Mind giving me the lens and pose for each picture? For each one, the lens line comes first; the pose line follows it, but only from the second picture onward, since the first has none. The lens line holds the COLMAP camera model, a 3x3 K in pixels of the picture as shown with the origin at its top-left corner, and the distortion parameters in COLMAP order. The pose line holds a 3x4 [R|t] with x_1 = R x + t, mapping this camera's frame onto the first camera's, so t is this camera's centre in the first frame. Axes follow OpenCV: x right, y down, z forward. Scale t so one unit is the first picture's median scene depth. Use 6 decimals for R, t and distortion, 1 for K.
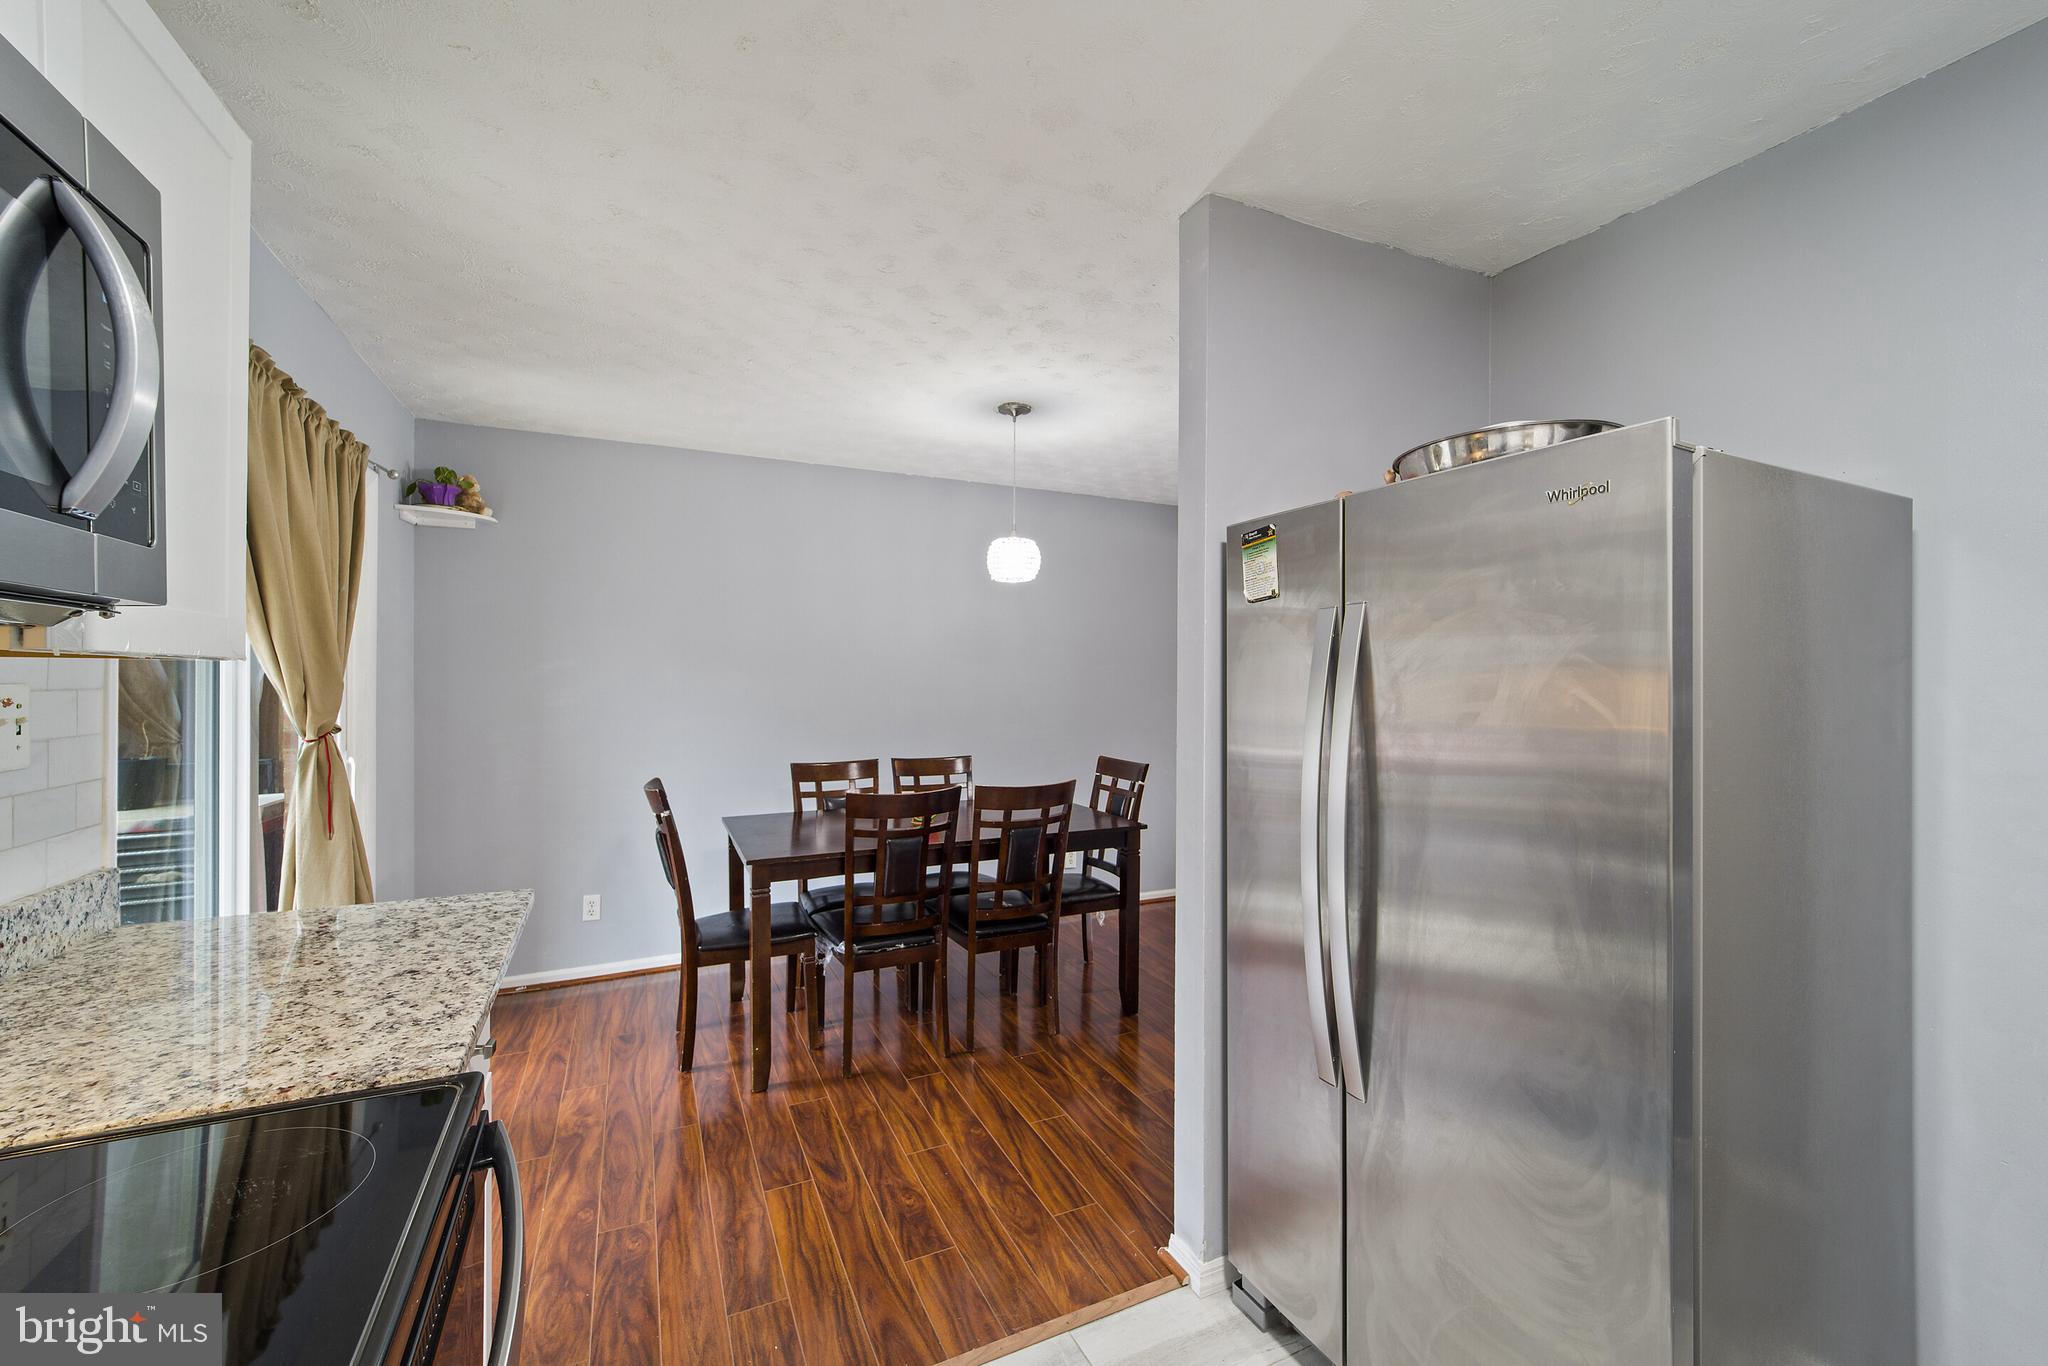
lens RADIAL K [[820.7, 0, 1040.3], [0, 820.7, 689.8], [0, 0, 1]] dist [-0.002652, -0.000365]
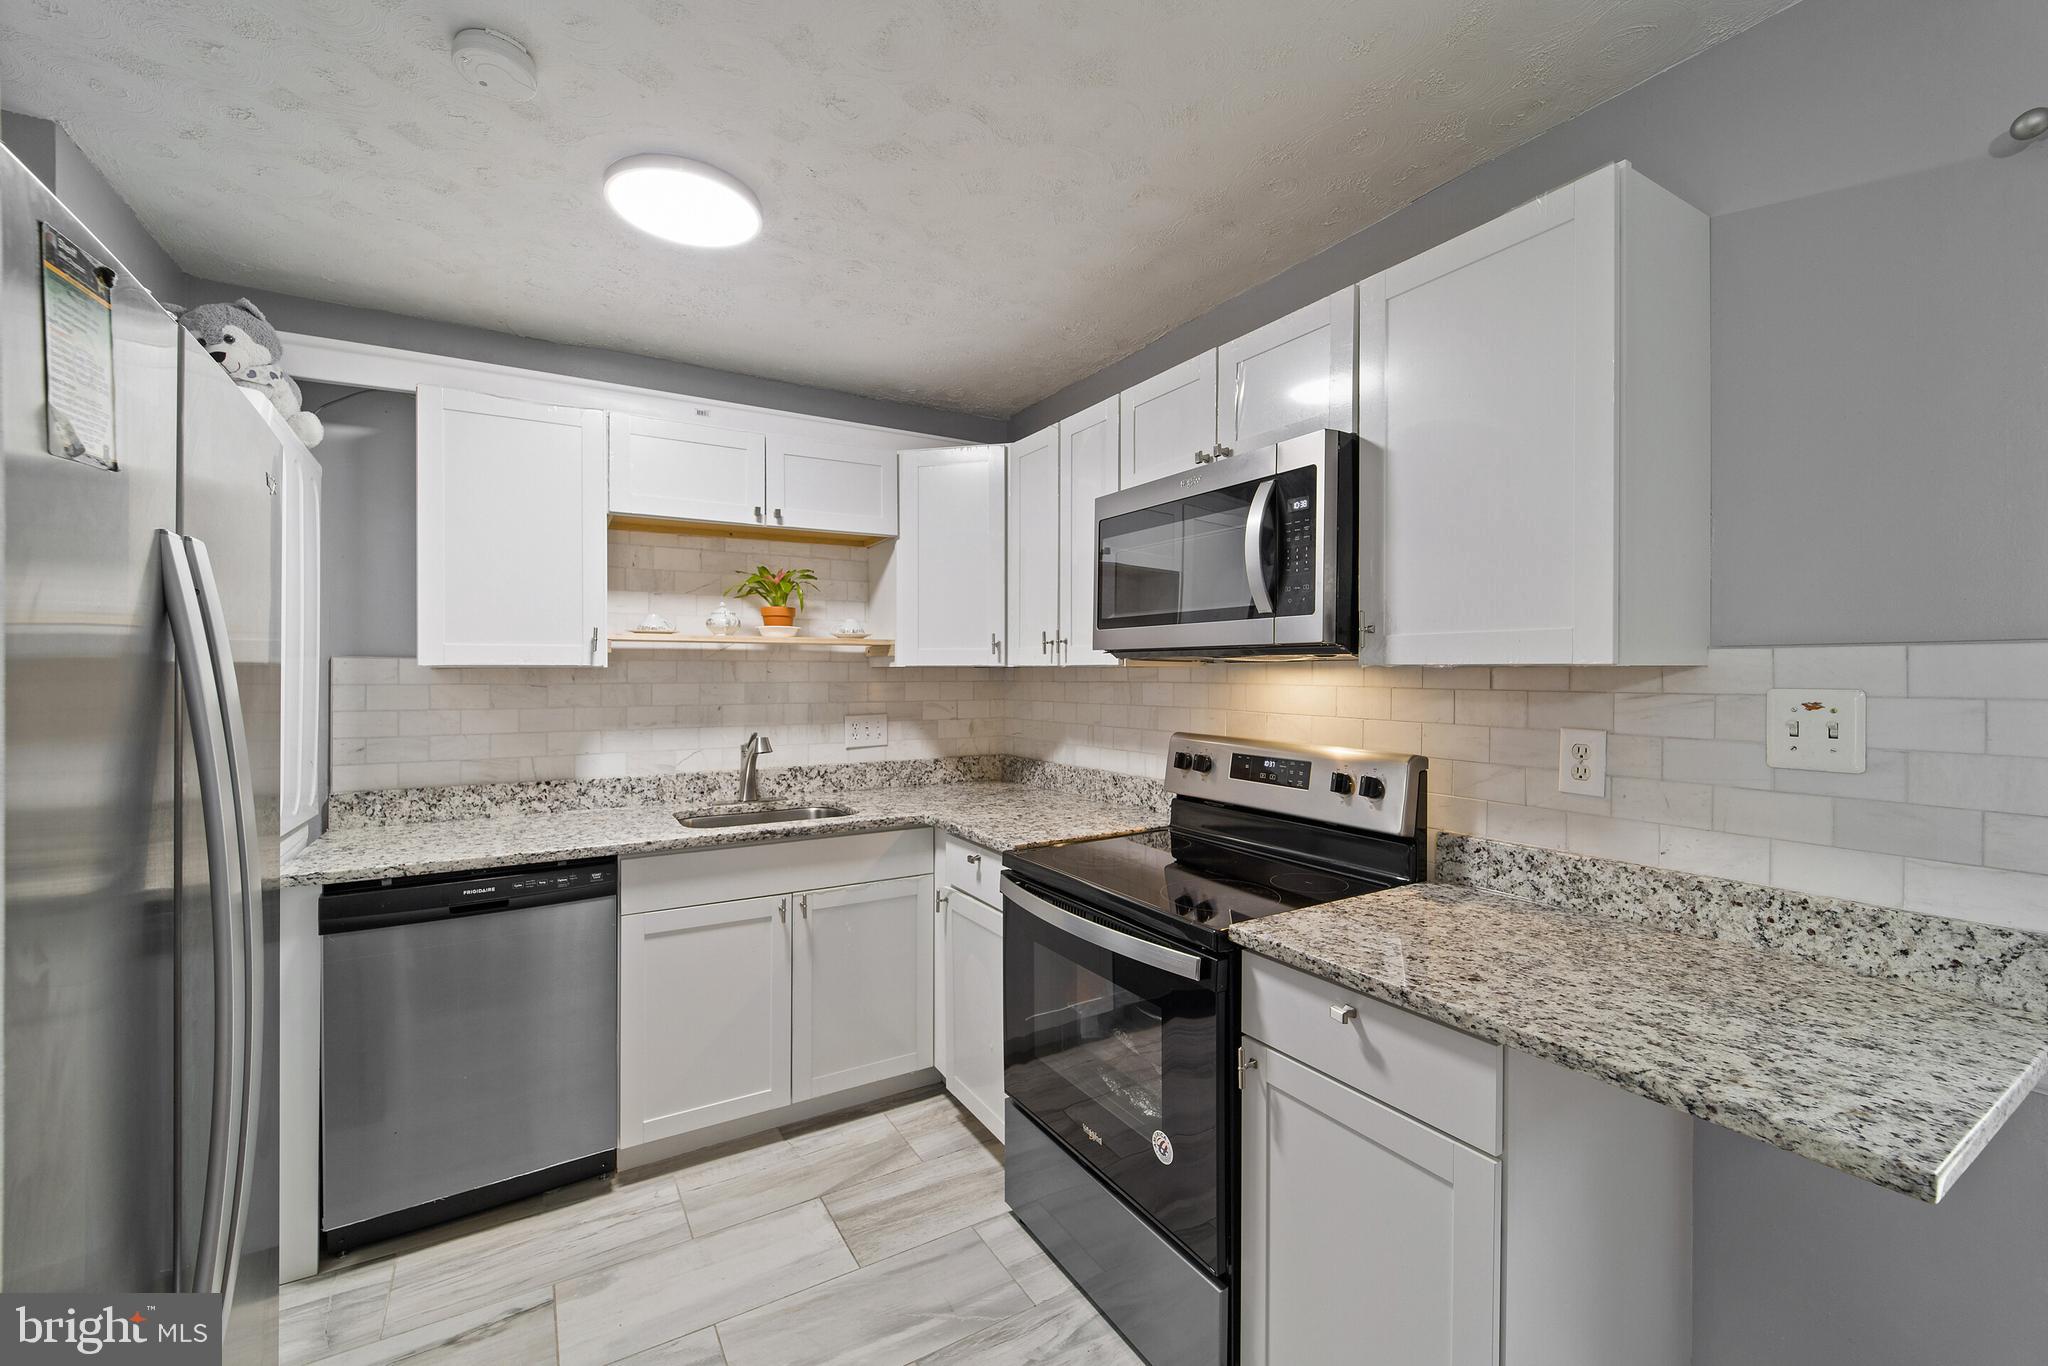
lens RADIAL K [[833.3, 0, 1025.2], [0, 833.3, 671.0], [0, 0, 1]] dist [-0.000962, -0.000953]
pose [[-0.996906, -0.005109, -0.078431, -0.134028], [-0.006510, 0.999824, 0.017622, -0.037405], [0.078327, 0.018078, -0.996764, 1.774419]]
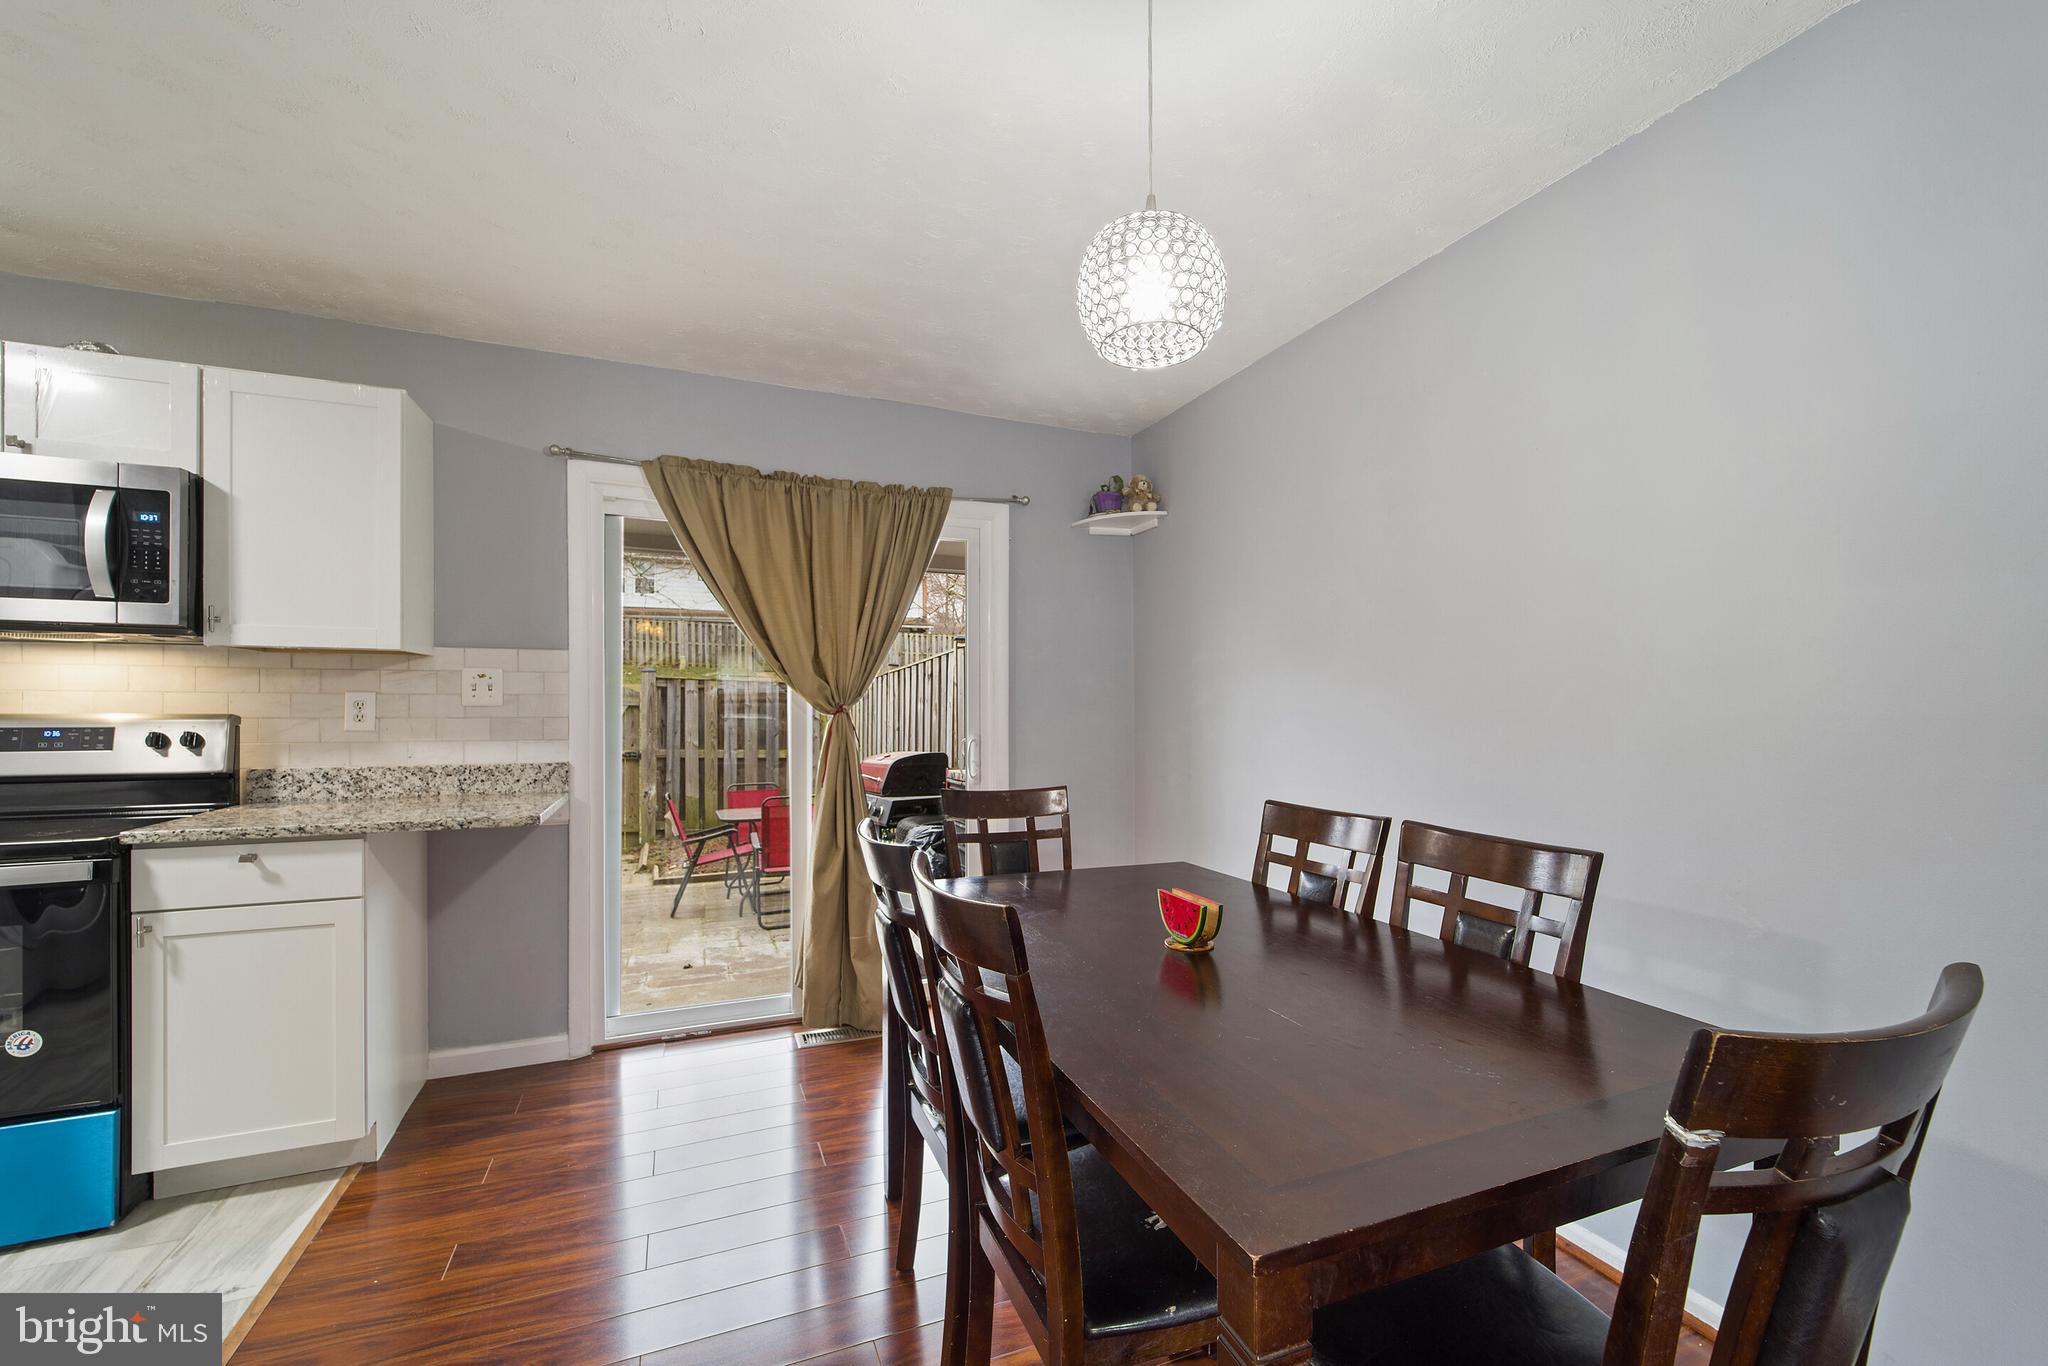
lens RADIAL K [[841.3, 0, 1031.1], [0, 841.3, 713.5], [0, 0, 1]] dist [-0.005876, -0.000156]
pose [[-0.073051, 0.000847, -0.997328, 0.849651], [-0.017632, 0.999842, 0.002141, 0.079463], [0.997172, 0.017741, -0.073024, 2.392225]]
